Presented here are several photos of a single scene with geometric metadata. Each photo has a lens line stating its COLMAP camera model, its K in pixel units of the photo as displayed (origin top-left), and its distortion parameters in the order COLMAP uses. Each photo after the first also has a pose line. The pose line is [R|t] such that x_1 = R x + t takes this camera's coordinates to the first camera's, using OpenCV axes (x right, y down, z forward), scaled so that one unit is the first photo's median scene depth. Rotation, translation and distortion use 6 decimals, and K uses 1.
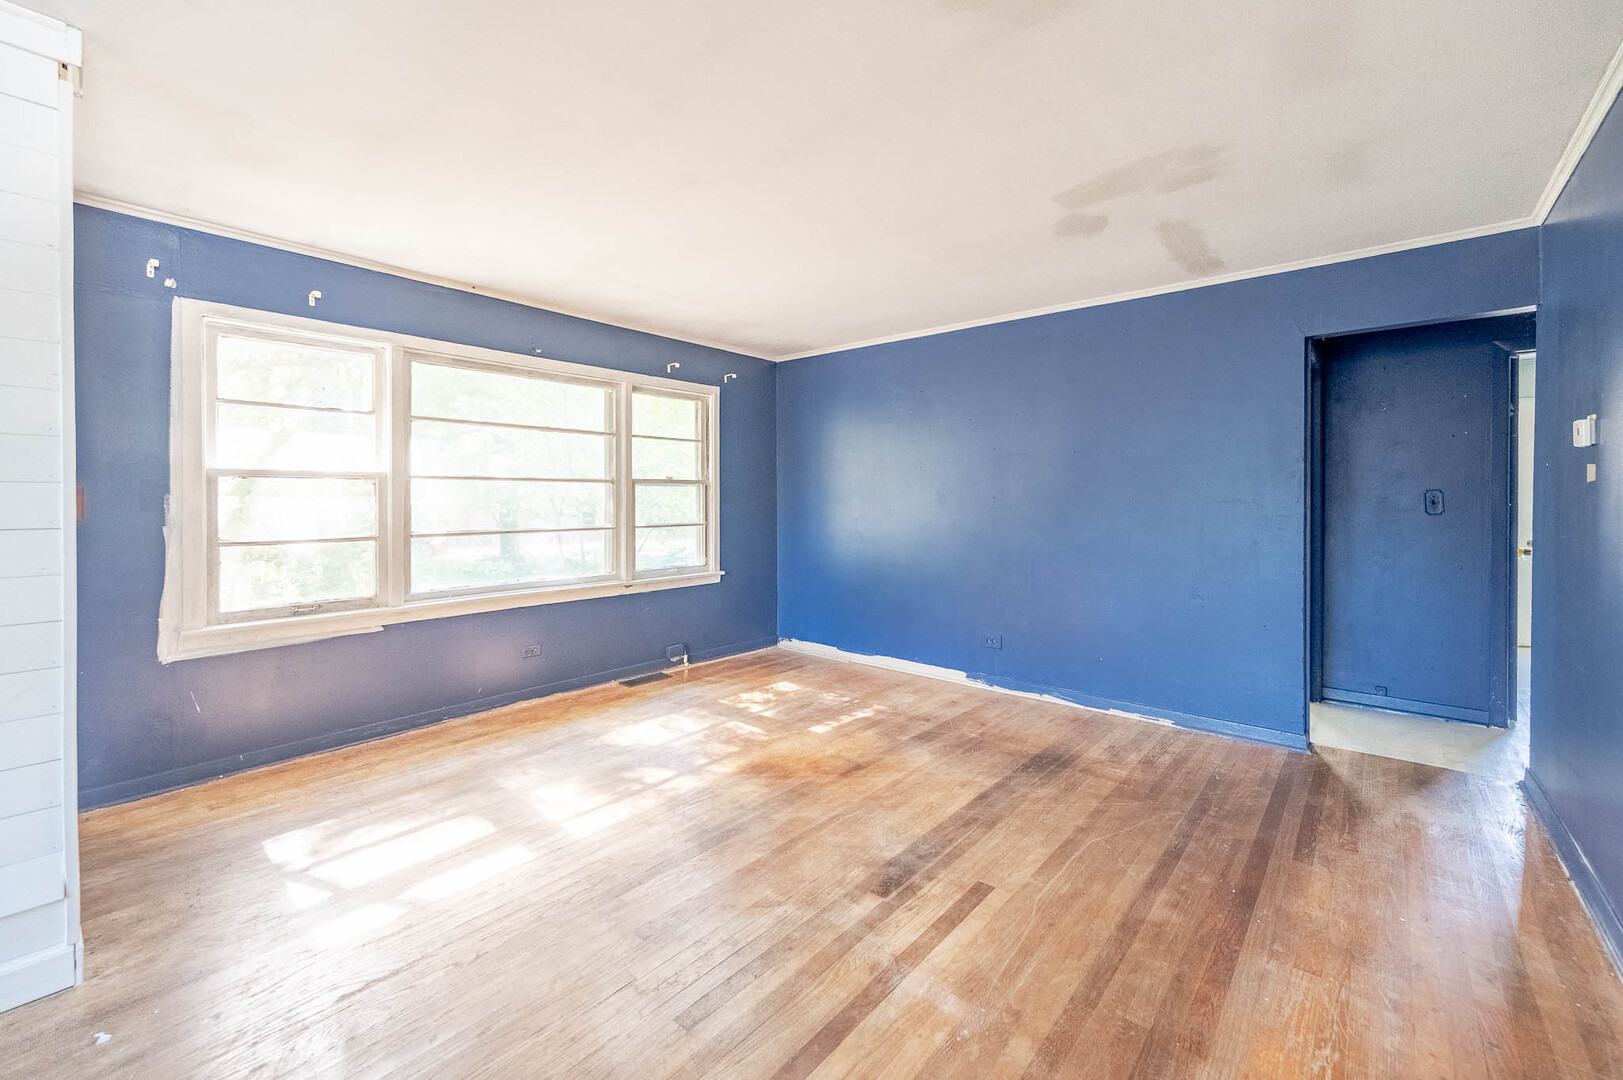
lens RADIAL K [[664.2, 0, 813.1], [0, 664.2, 498.1], [0, 0, 1]] dist [0.001170, 0.000037]
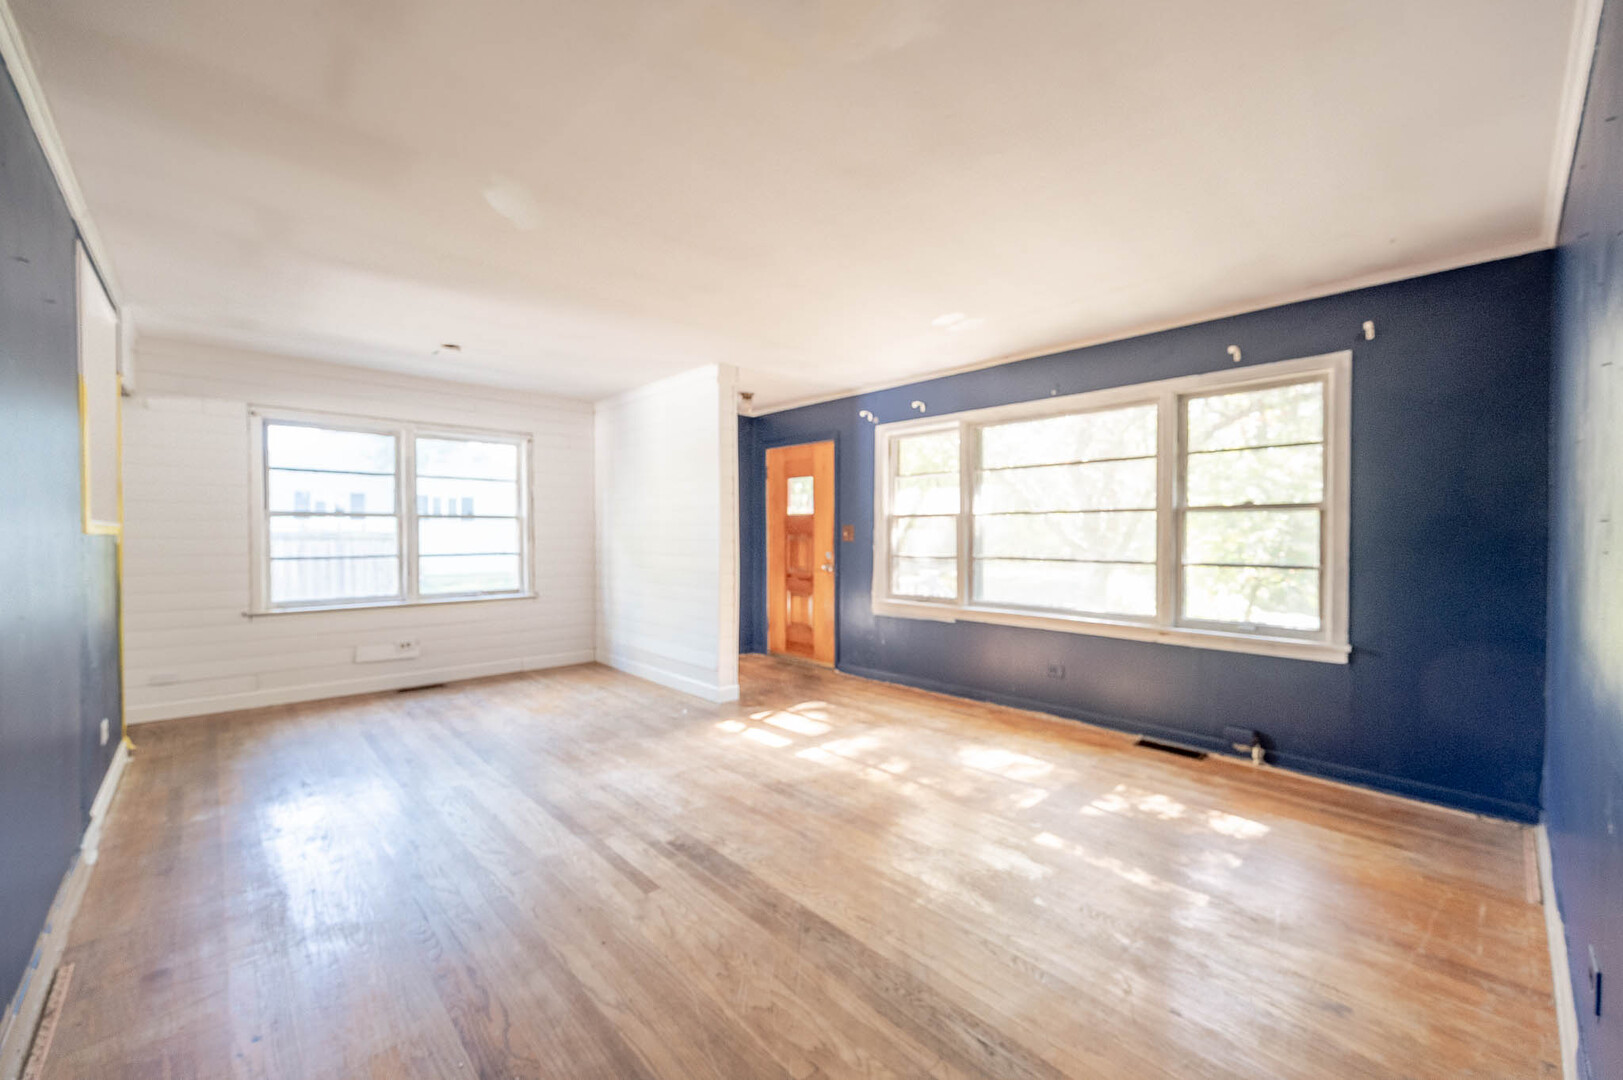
lens RADIAL K [[647.6, 0, 811.5], [0, 647.6, 540.0], [0, 0, 1]] dist [0.001848, 0.000052]
pose [[-0.111953, 0.012553, -0.993634, 0.805720], [0.000544, 0.999921, 0.012571, 0.003905], [0.993713, 0.000867, -0.111951, 0.875584]]
